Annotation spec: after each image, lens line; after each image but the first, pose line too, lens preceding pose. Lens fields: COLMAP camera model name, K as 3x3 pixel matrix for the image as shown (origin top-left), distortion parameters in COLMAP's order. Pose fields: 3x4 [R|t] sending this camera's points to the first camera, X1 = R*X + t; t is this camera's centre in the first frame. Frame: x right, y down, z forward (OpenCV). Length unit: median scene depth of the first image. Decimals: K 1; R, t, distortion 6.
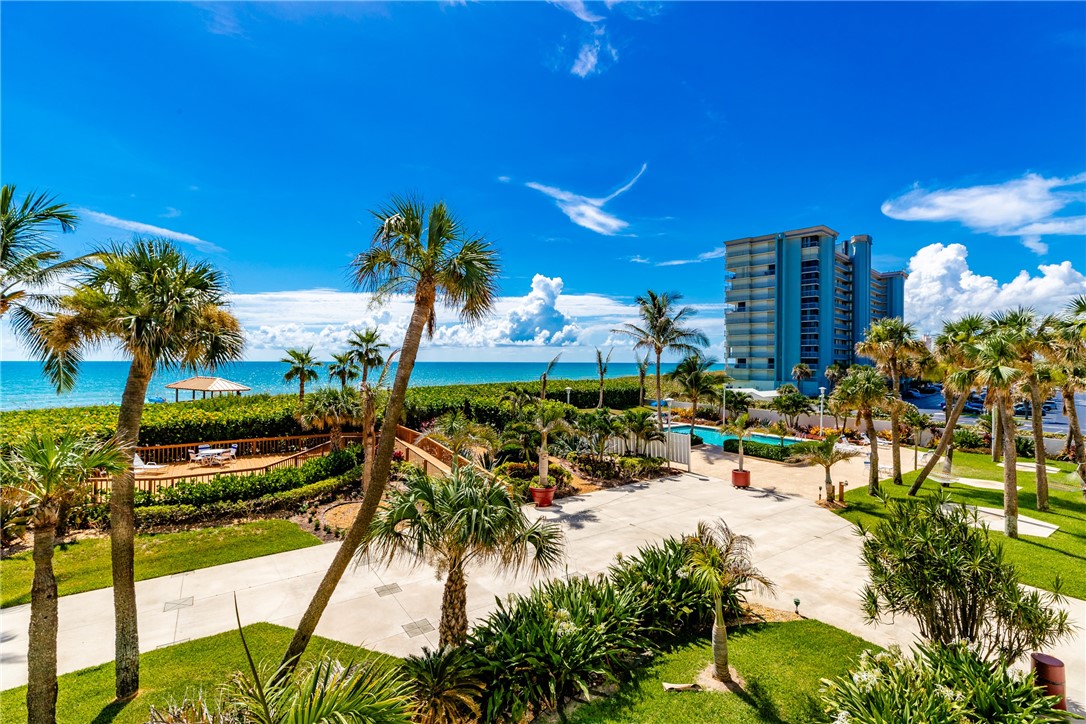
lens RADIAL K [[487.7, 0, 544.4], [0, 487.7, 359.4], [0, 0, 1]] dist [0.007821, -0.001296]
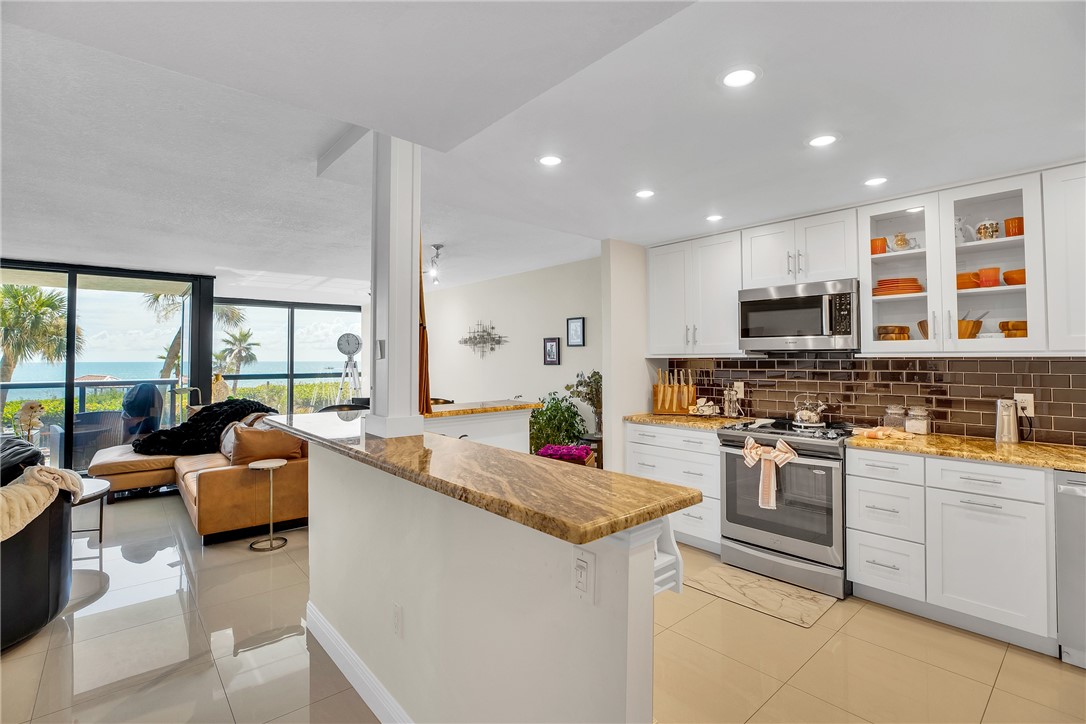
lens RADIAL K [[501.0, 0, 545.2], [0, 501.0, 342.6], [0, 0, 1]] dist [-0.035236, 0.006813]
pose [[0.993628, -0.002644, 0.112681, 0.350480], [0.006071, 0.999529, -0.030077, 0.010072], [-0.112548, 0.030570, 0.993176, -0.363561]]
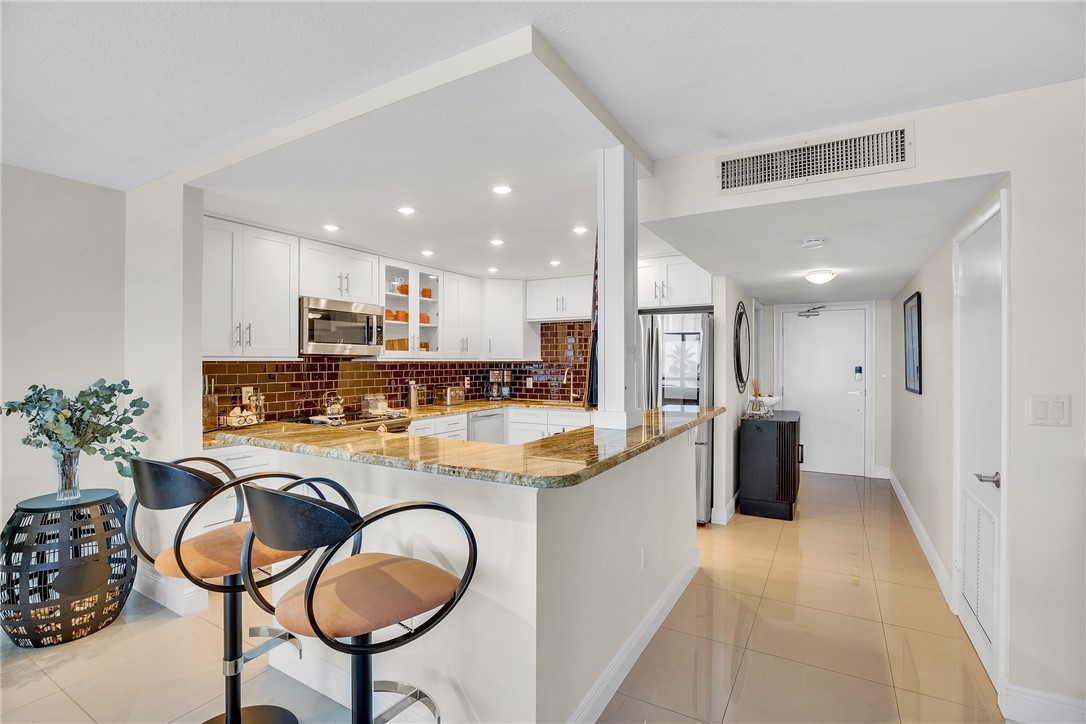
lens RADIAL K [[501.0, 0, 550.2], [0, 501.0, 363.9], [0, 0, 1]] dist [-0.035236, 0.006813]
pose [[-0.427660, -0.007082, 0.903912, 0.233570], [-0.003299, 0.999975, 0.006274, 0.010161], [-0.903934, -0.000299, -0.427672, -0.197502]]
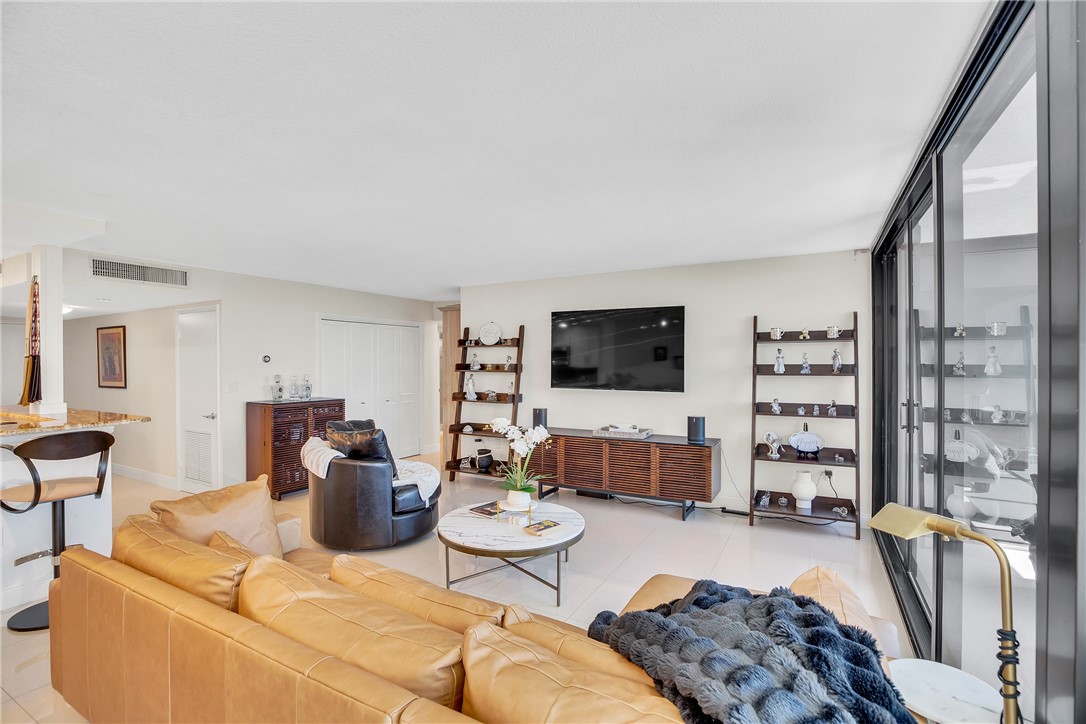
lens RADIAL K [[496.1, 0, 546.0], [0, 496.1, 362.5], [0, 0, 1]] dist [-0.033091, 0.000319]
pose [[-0.893169, 0.003074, -0.449711, 0.245169], [0.002592, 0.999995, 0.001689, 0.006468], [0.449714, 0.000343, -0.893173, -0.014009]]
